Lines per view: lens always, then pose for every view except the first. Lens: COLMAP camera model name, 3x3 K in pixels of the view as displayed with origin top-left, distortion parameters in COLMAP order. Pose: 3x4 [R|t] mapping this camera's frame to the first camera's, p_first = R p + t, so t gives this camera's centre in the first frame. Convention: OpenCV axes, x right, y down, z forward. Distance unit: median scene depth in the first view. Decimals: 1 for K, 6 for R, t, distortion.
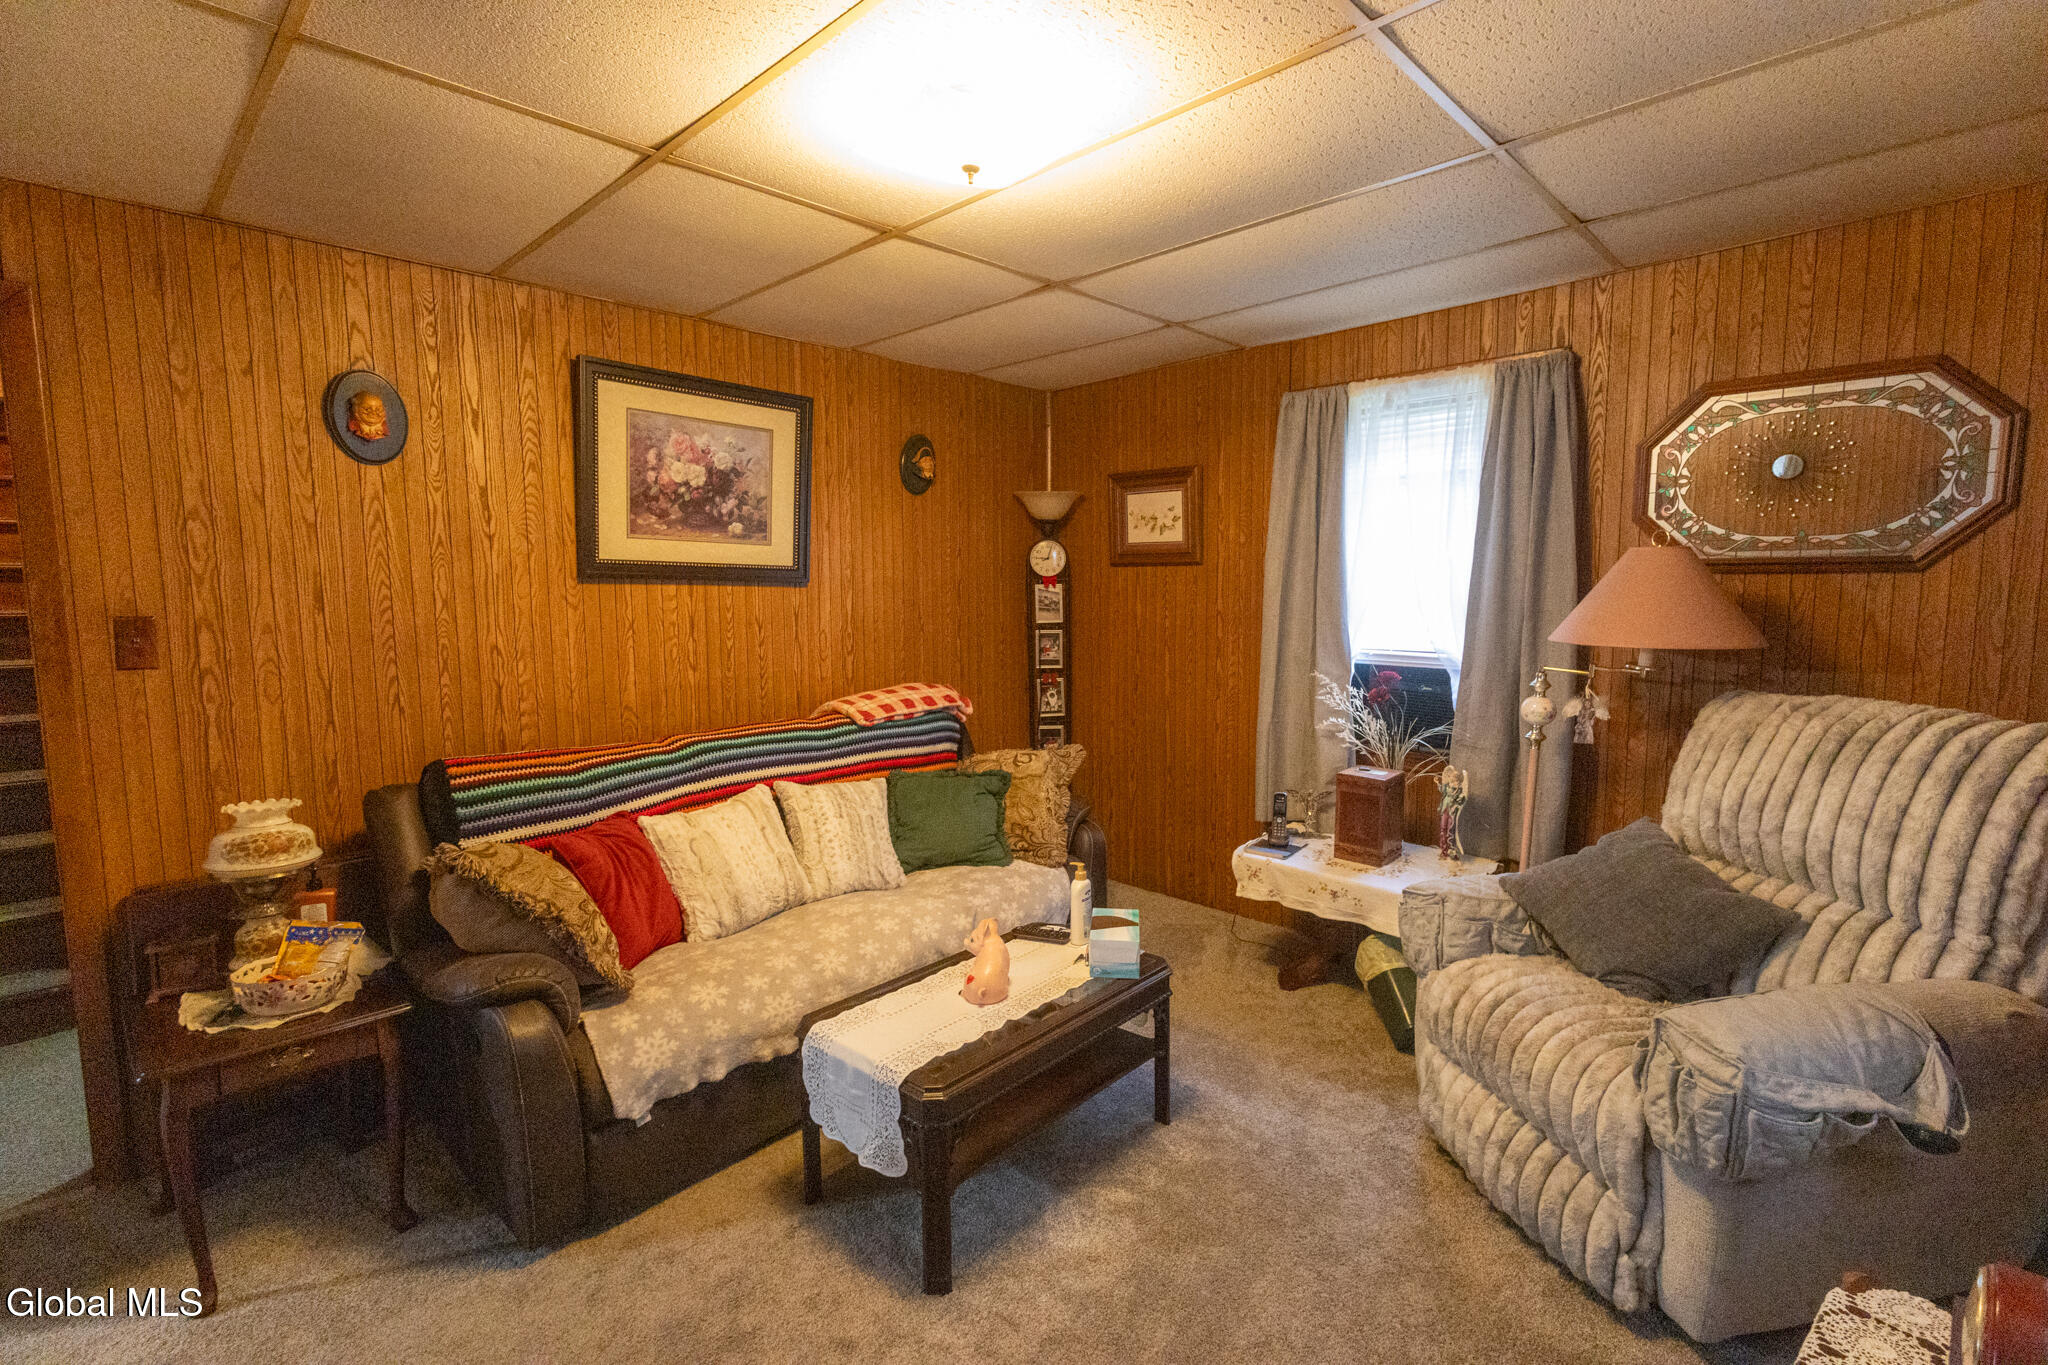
lens RADIAL K [[940.0, 0, 1016.7], [0, 940.0, 682.6], [0, 0, 1]] dist [-0.002238, 0.003188]
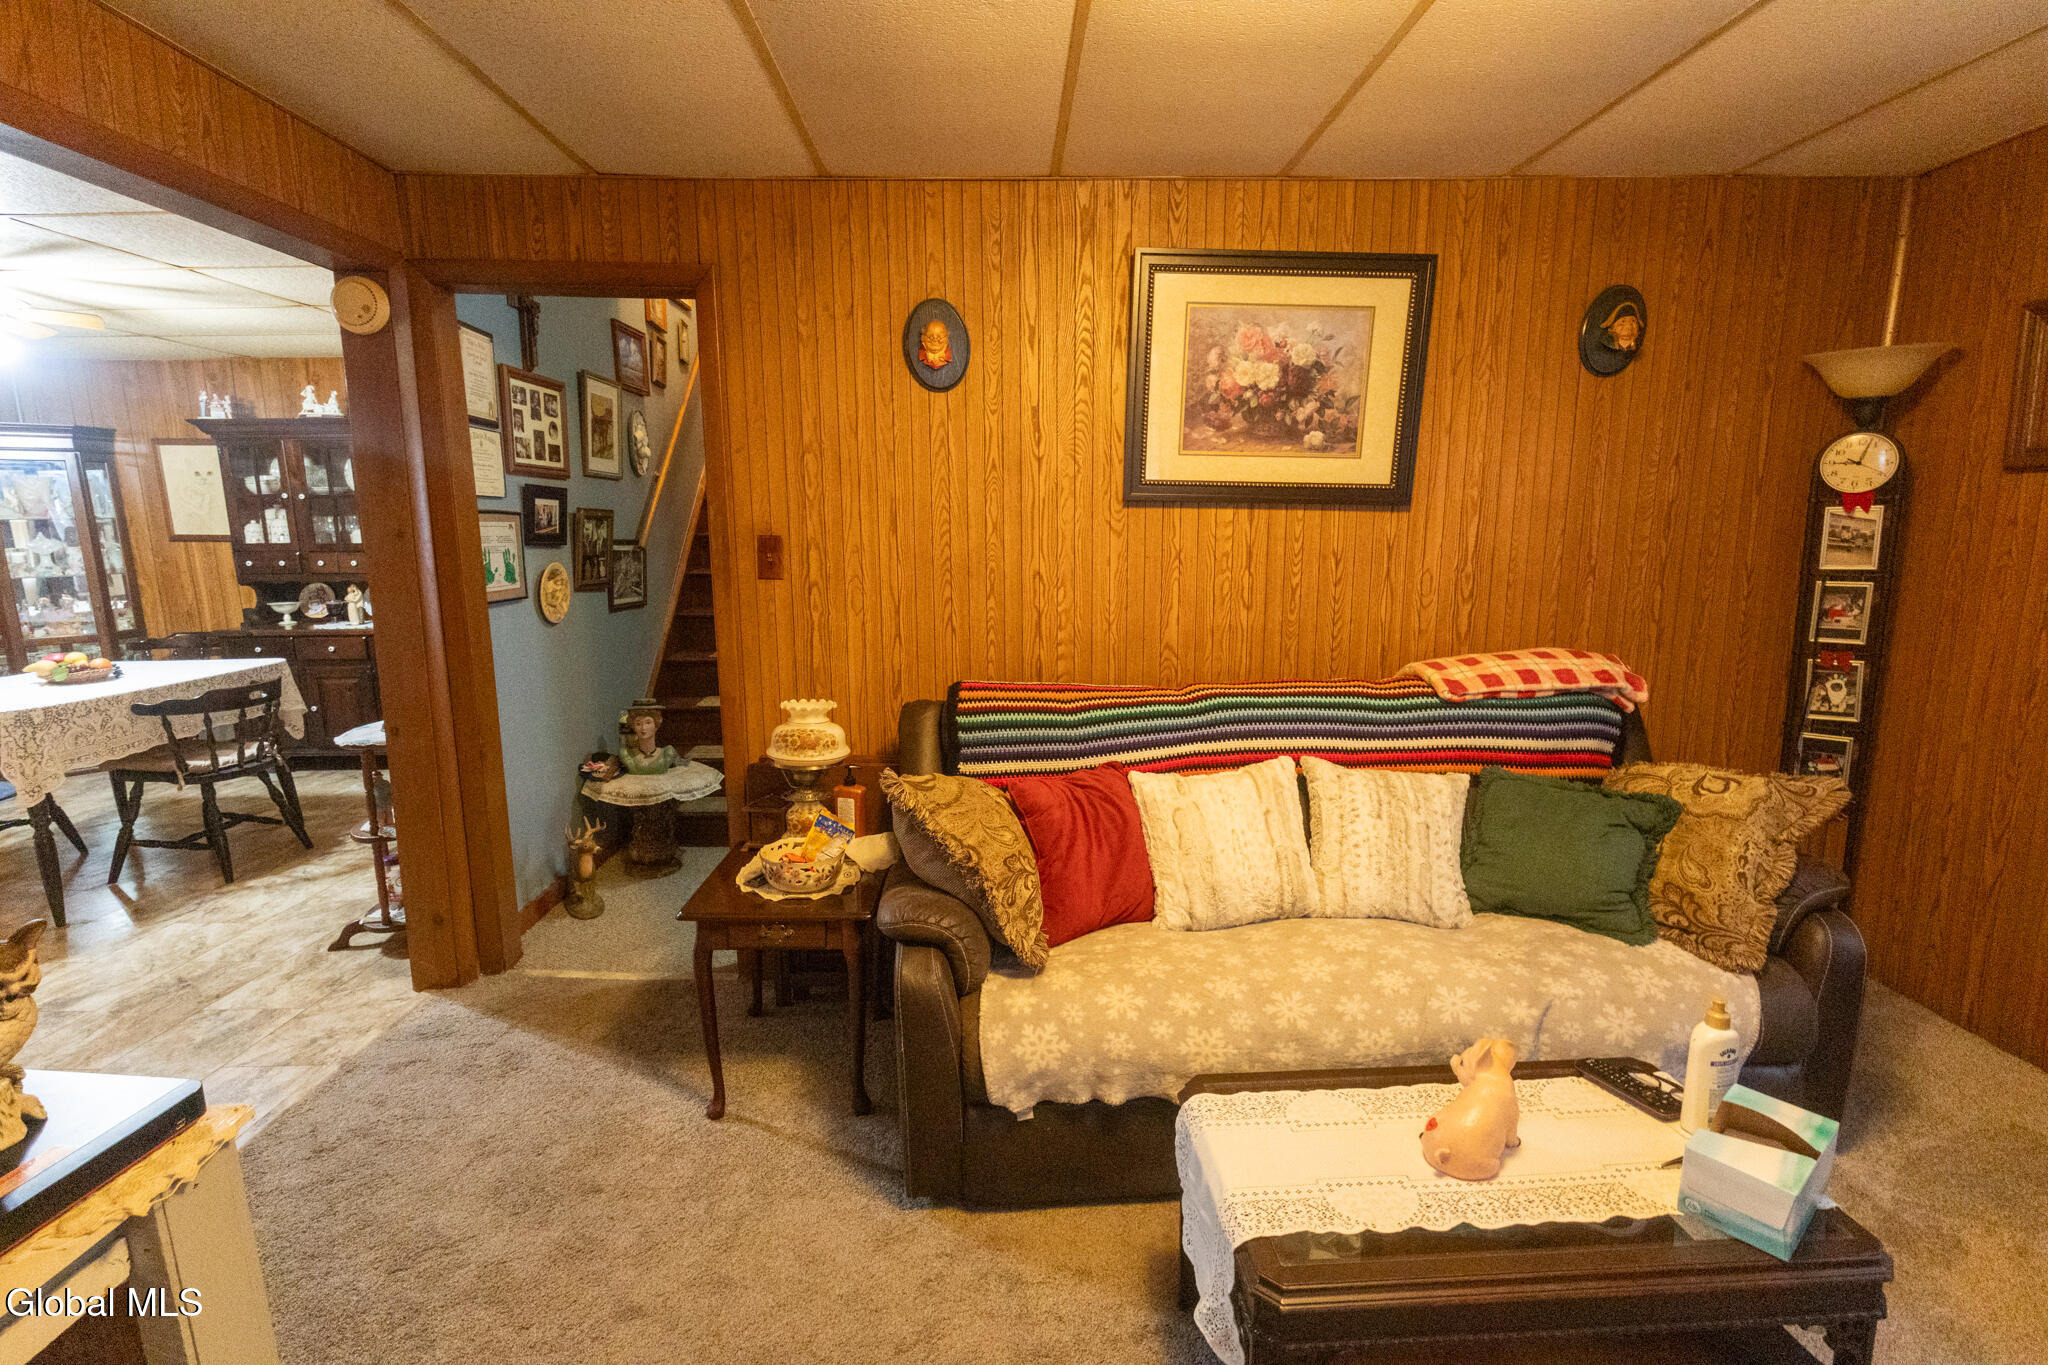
lens RADIAL K [[940.0, 0, 1019.5], [0, 940.0, 682.1], [0, 0, 1]] dist [-0.002238, 0.003188]
pose [[0.716866, 0.120488, -0.686721, 0.120942], [-0.070702, 0.992440, 0.100322, -0.021965], [0.693616, -0.023365, 0.719965, 0.279810]]
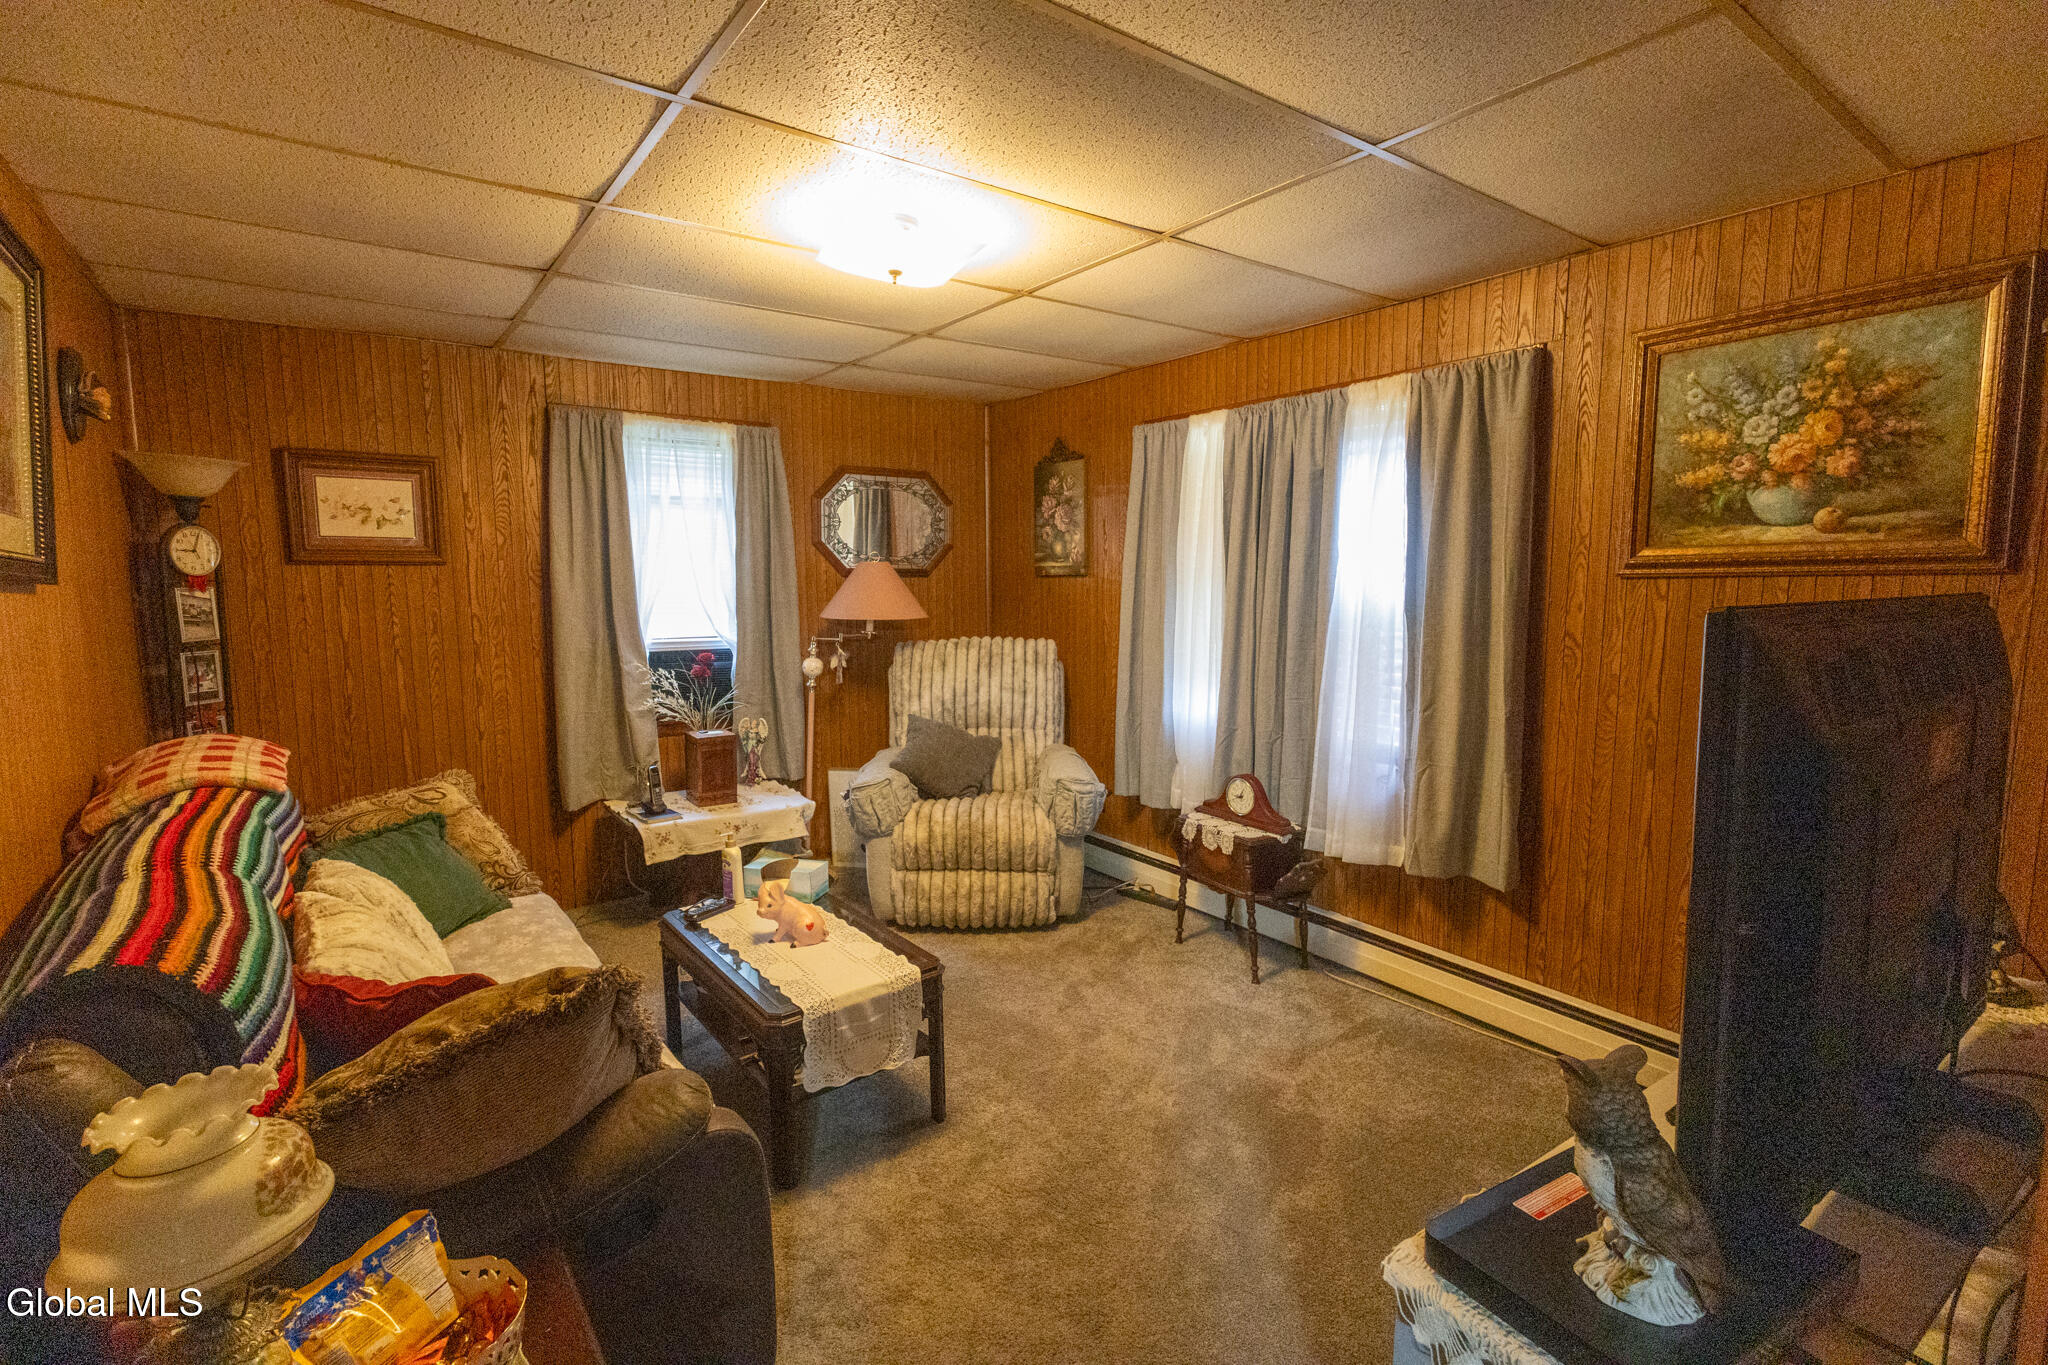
lens RADIAL K [[940.0, 0, 1016.6], [0, 940.0, 685.3], [0, 0, 1]] dist [-0.002238, 0.003188]
pose [[0.163981, -0.108272, 0.980504, -0.885341], [0.108928, 0.989867, 0.091089, -0.043422], [-0.980431, 0.091867, 0.174113, 0.417025]]
